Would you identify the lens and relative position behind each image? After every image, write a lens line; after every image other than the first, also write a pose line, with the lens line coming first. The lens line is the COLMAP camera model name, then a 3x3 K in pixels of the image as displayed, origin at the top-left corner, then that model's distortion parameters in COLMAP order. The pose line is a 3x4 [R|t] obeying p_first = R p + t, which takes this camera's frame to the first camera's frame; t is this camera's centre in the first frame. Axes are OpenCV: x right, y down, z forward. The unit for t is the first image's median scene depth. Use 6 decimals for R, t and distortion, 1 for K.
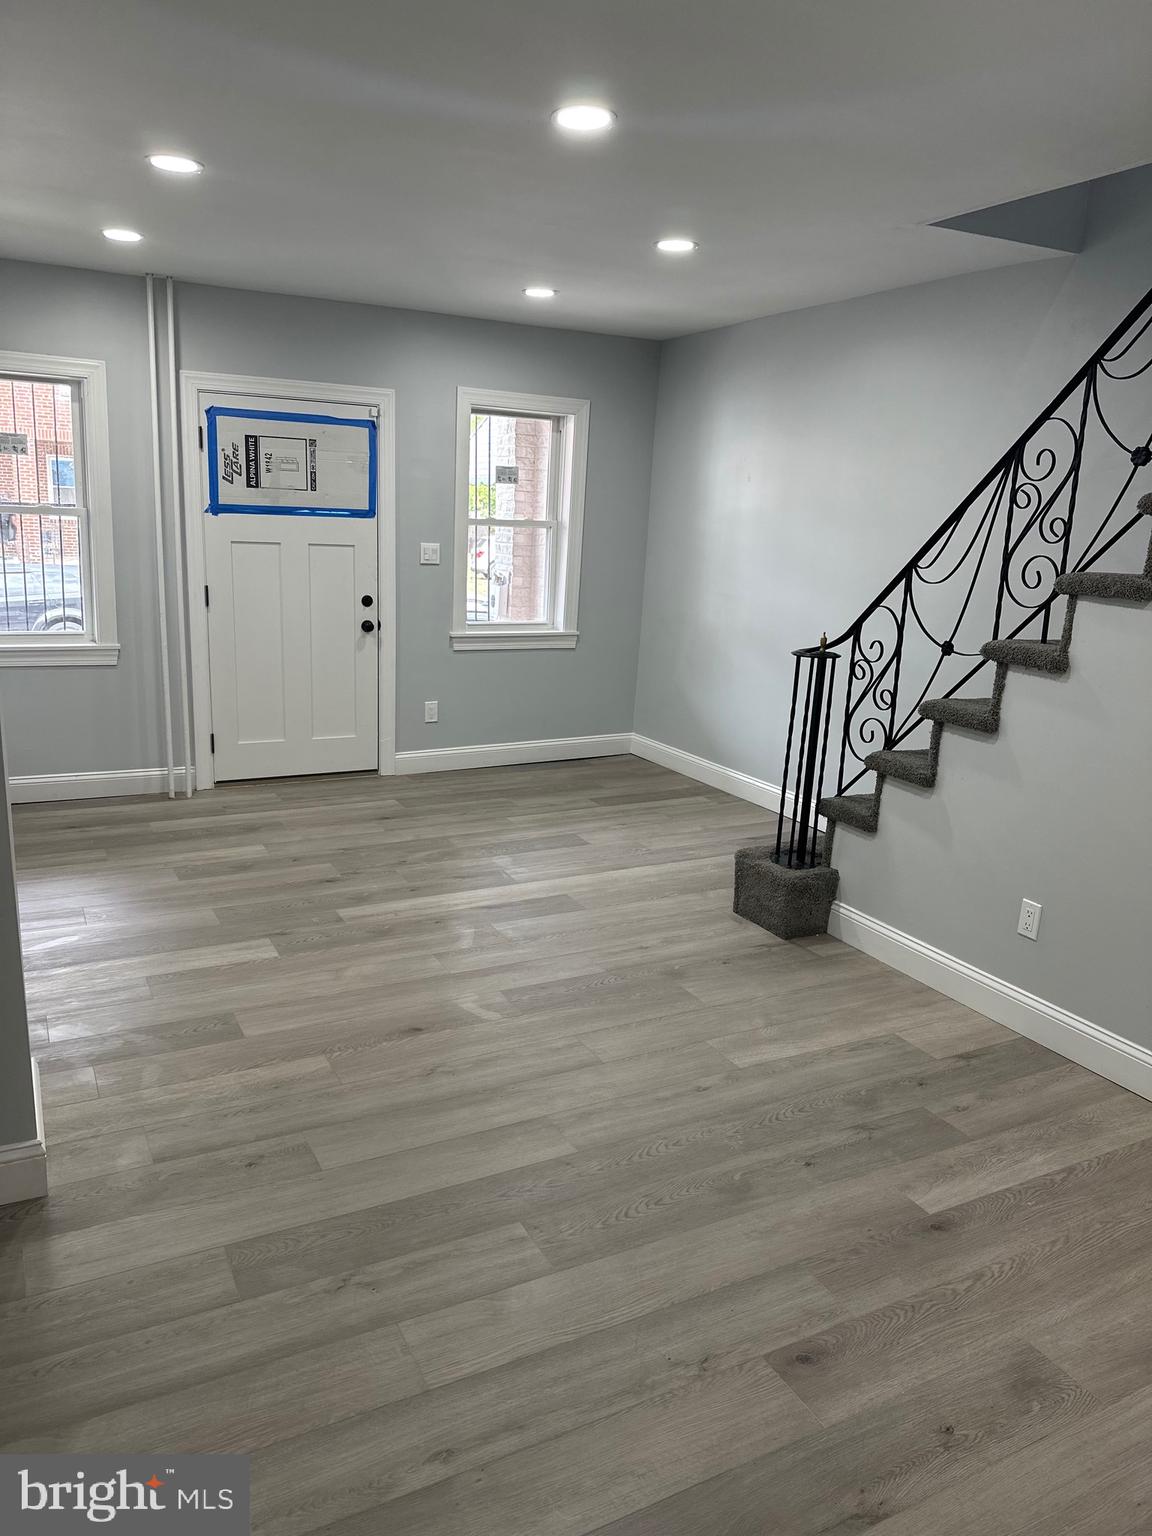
lens RADIAL K [[1071.1, 0, 576.3], [0, 1071.1, 764.5], [0, 0, 1]] dist [0.067421, -0.090225]
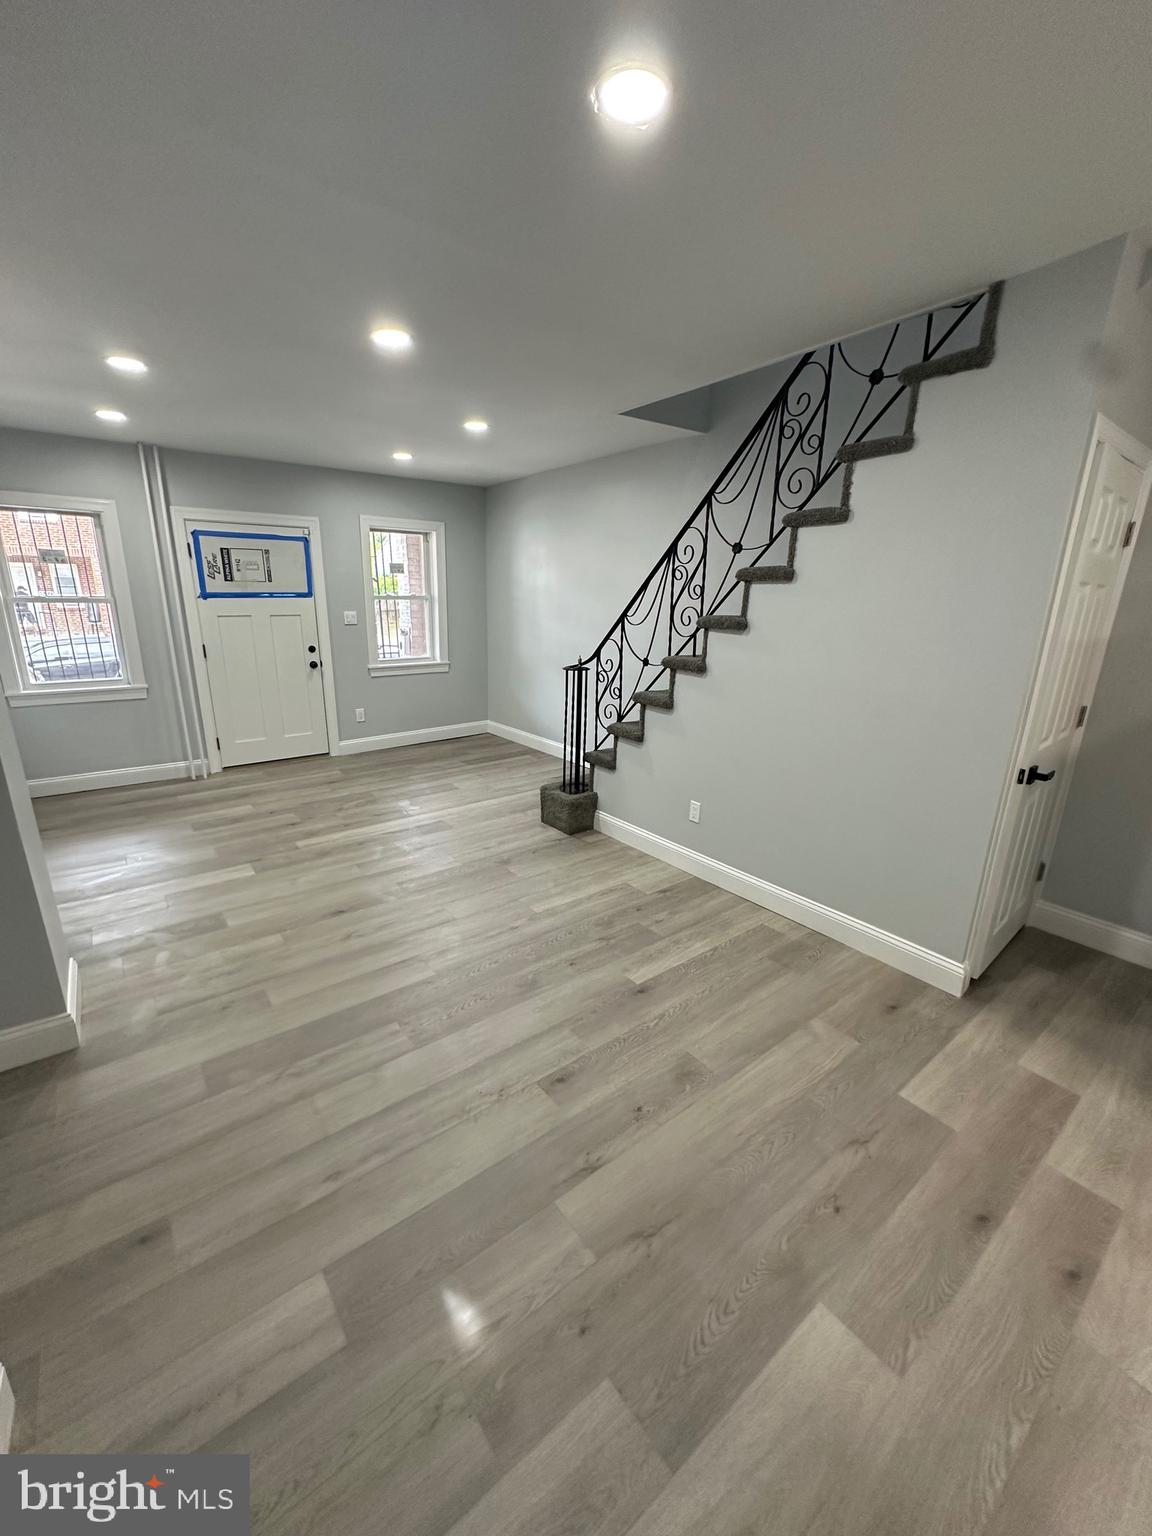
lens RADIAL K [[611.4, 0, 576.4], [0, 611.4, 768.2], [0, 0, 1]] dist [-0.004296, 0.001032]
pose [[0.984987, -0.074054, 0.155938, 0.065801], [0.065867, 0.996197, 0.057039, -0.000075], [-0.159569, -0.045912, 0.986119, 0.032178]]
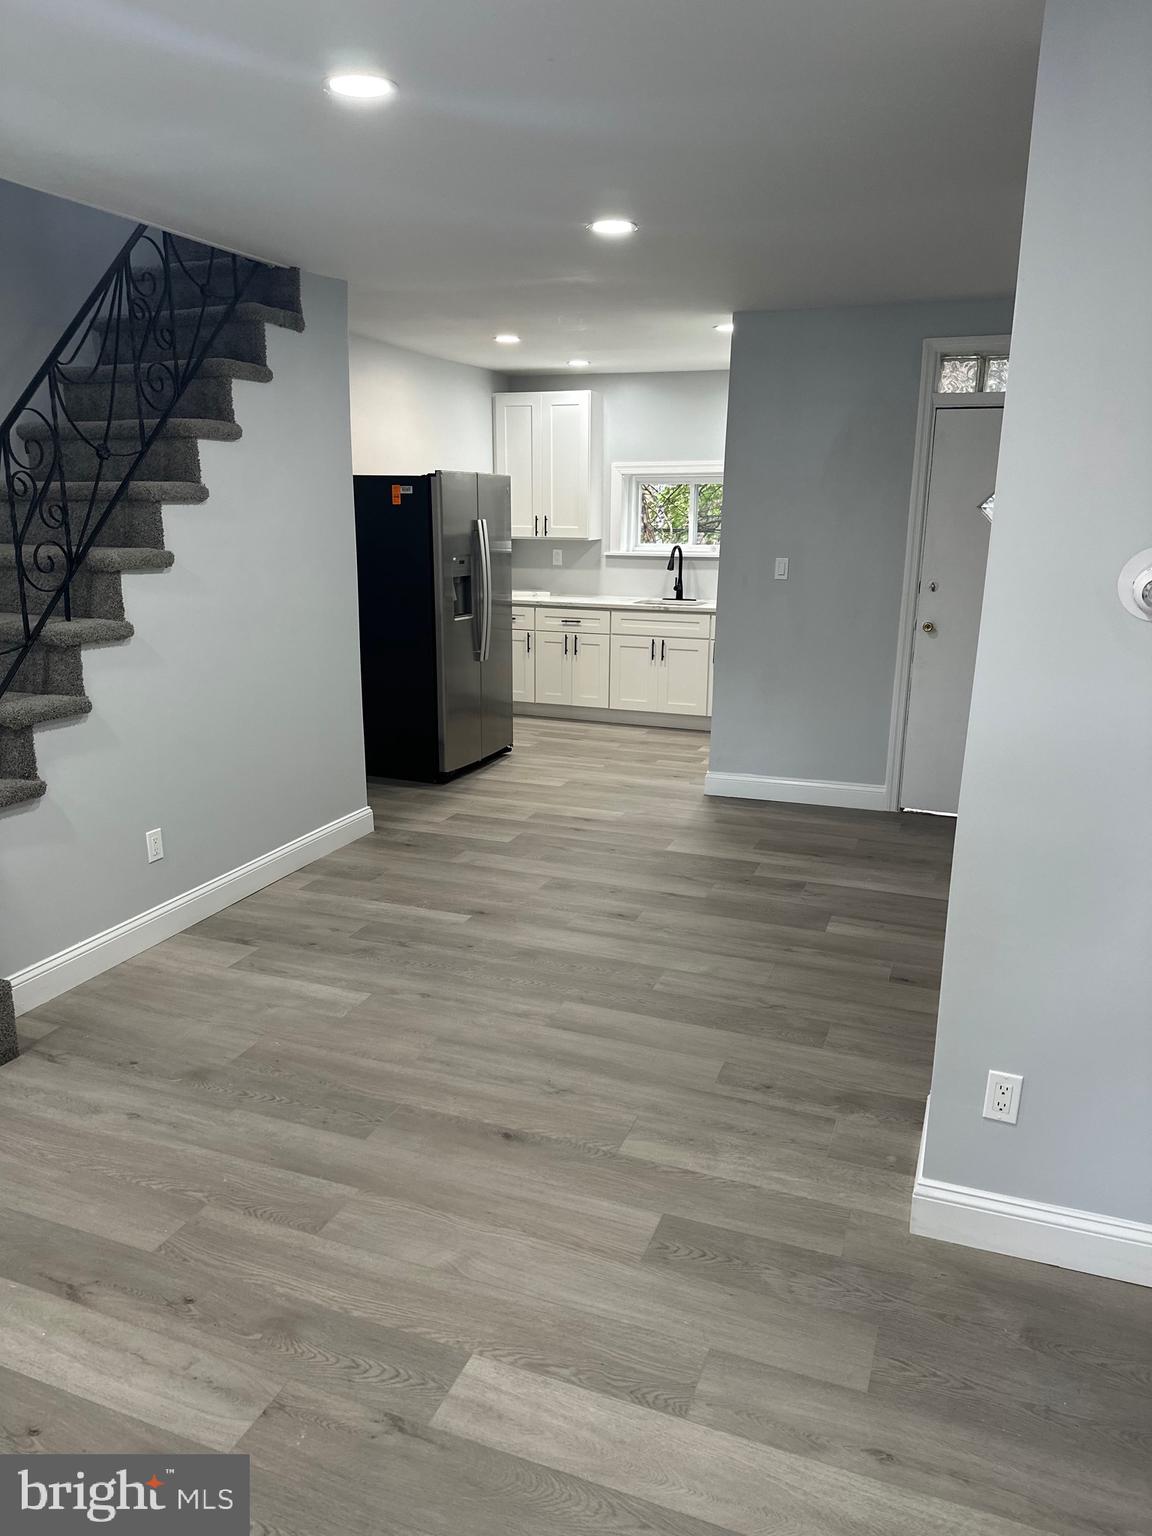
lens RADIAL K [[1071.1, 0, 573.5], [0, 1071.1, 767.4], [0, 0, 1]] dist [0.067421, -0.090225]
pose [[-0.651391, -0.231285, 0.722632, -0.651500], [0.133458, 0.902633, 0.409197, -0.325685], [-0.746913, 0.362989, -0.557100, 1.171029]]
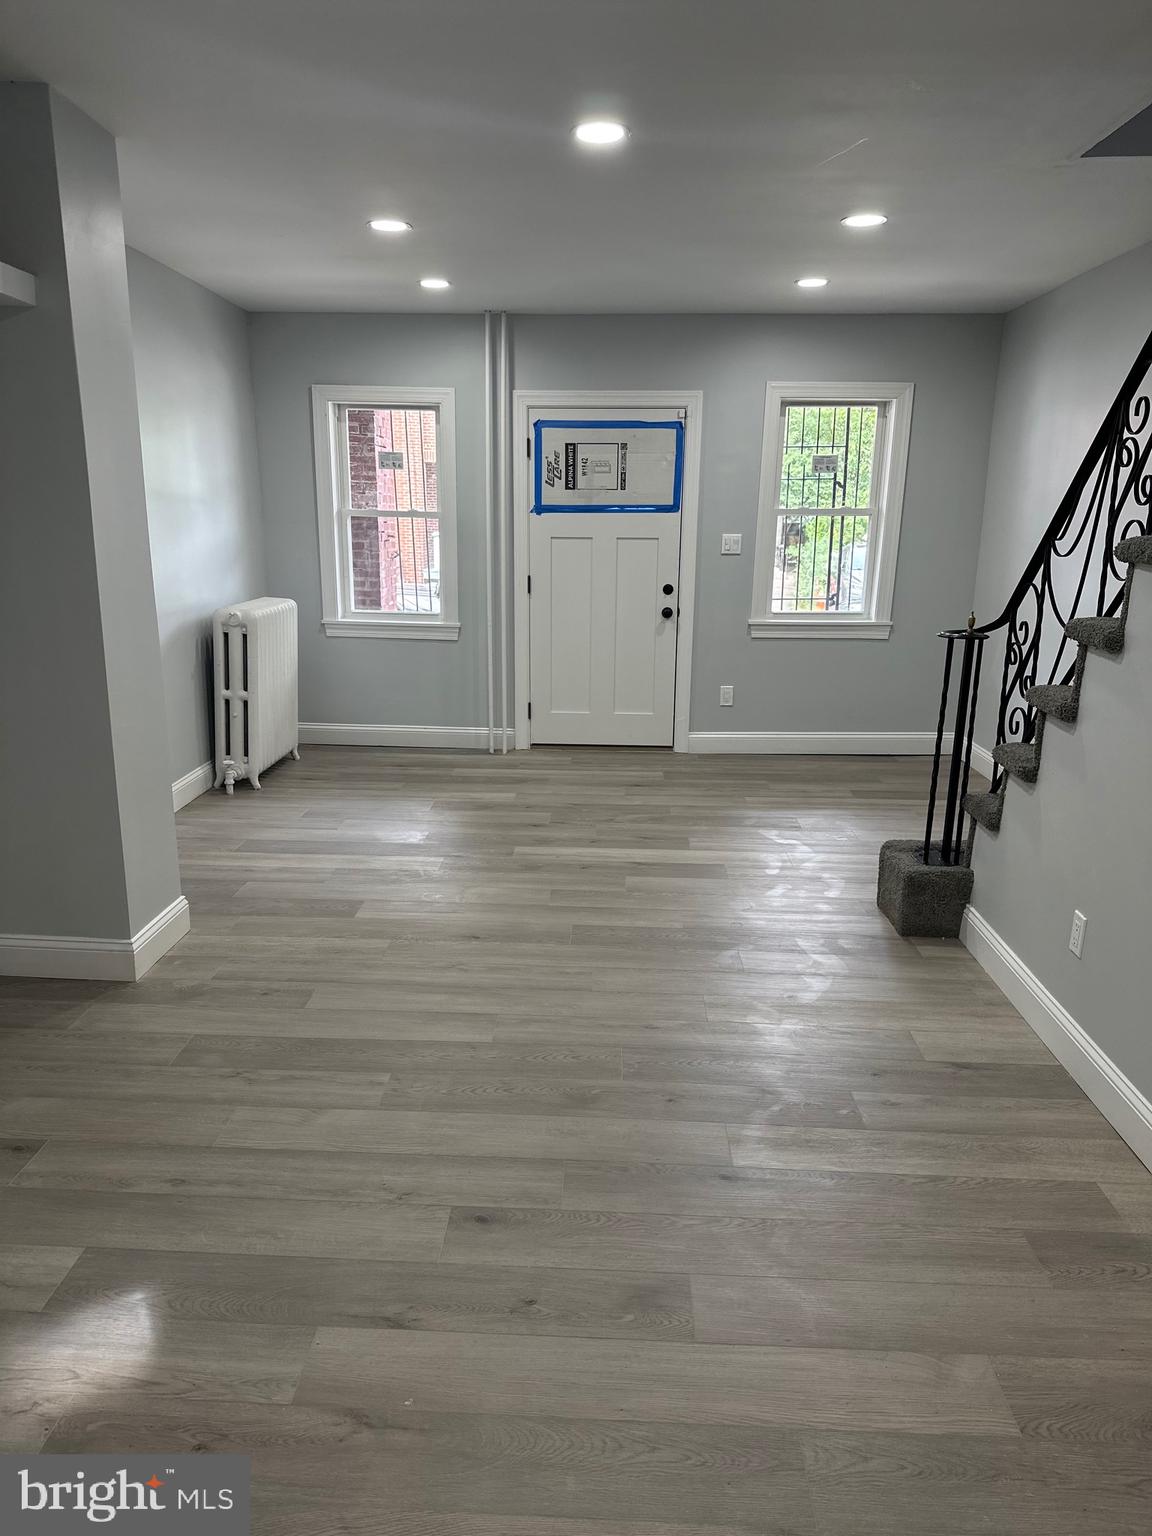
lens RADIAL K [[1071.1, 0, 572.6], [0, 1071.1, 769.6], [0, 0, 1]] dist [0.067421, -0.090225]
pose [[0.864341, 0.087786, -0.495185, 0.443390], [-0.090054, 0.995749, 0.019336, 0.027335], [0.494777, 0.027881, 0.868573, 0.027407]]
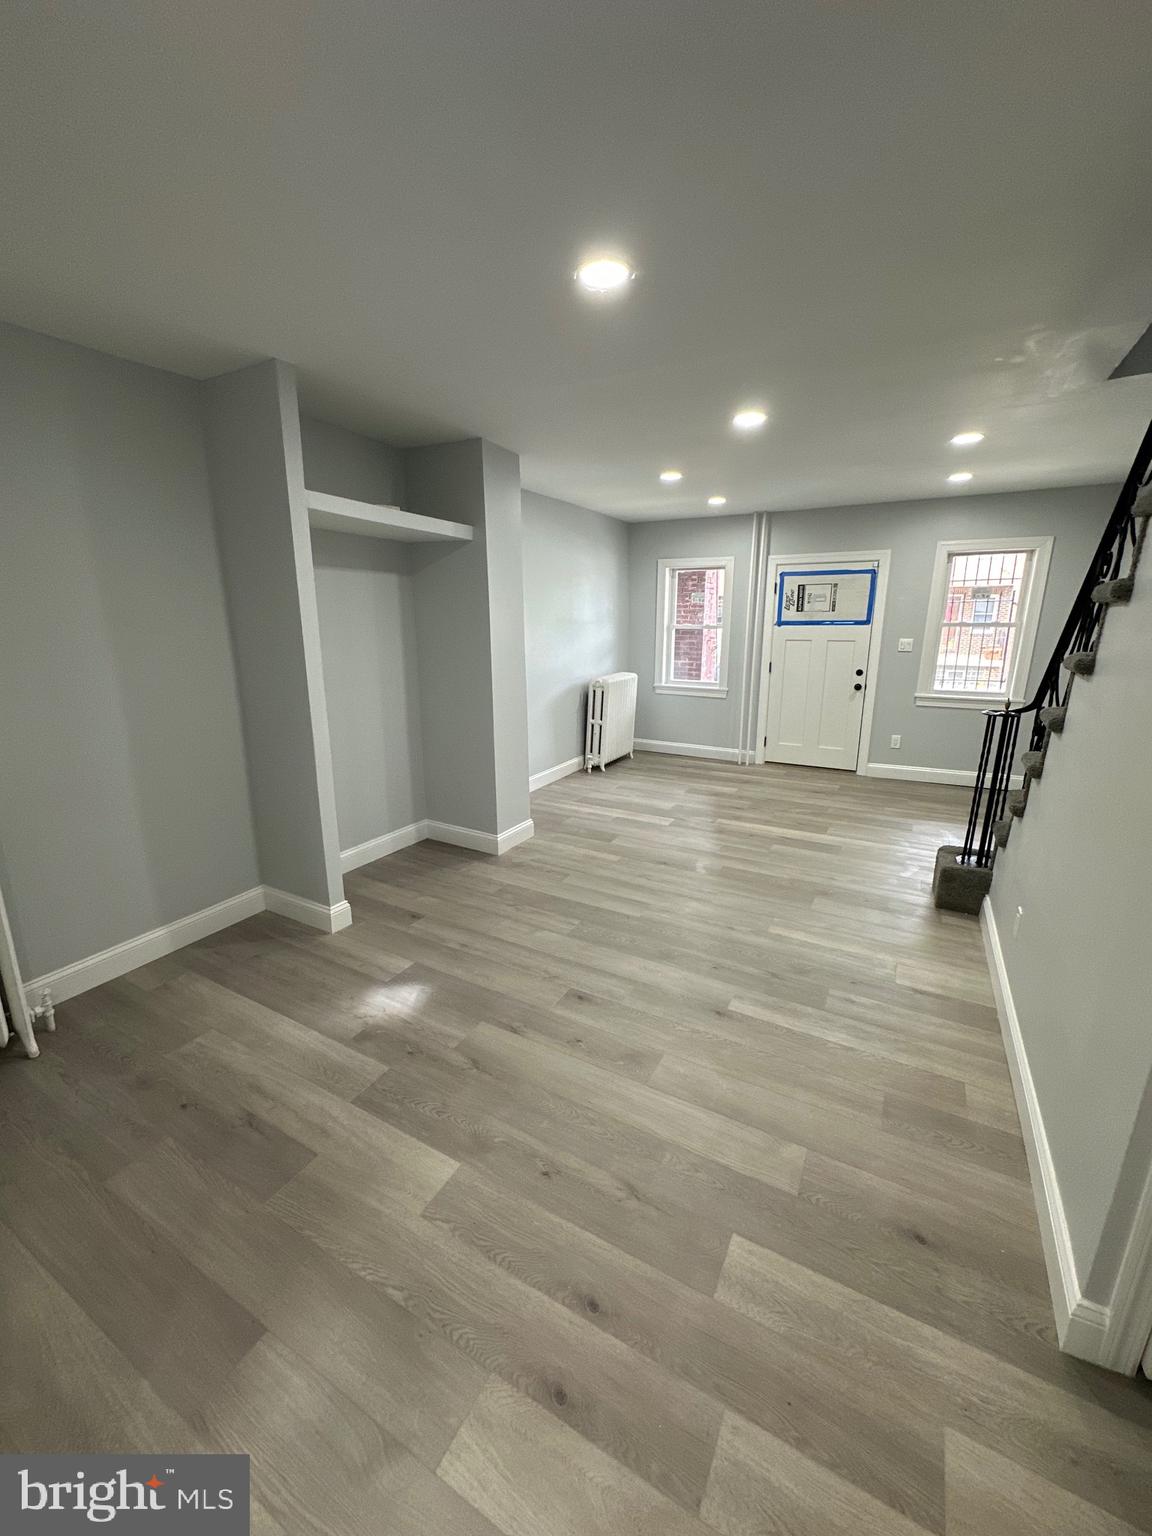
lens RADIAL K [[611.4, 0, 573.2], [0, 611.4, 766.7], [0, 0, 1]] dist [-0.004296, 0.001032]
pose [[0.542997, 0.158416, -0.824657, 0.635141], [-0.165369, 0.982986, 0.079943, -0.008727], [0.823291, 0.092964, 0.559955, 0.130921]]
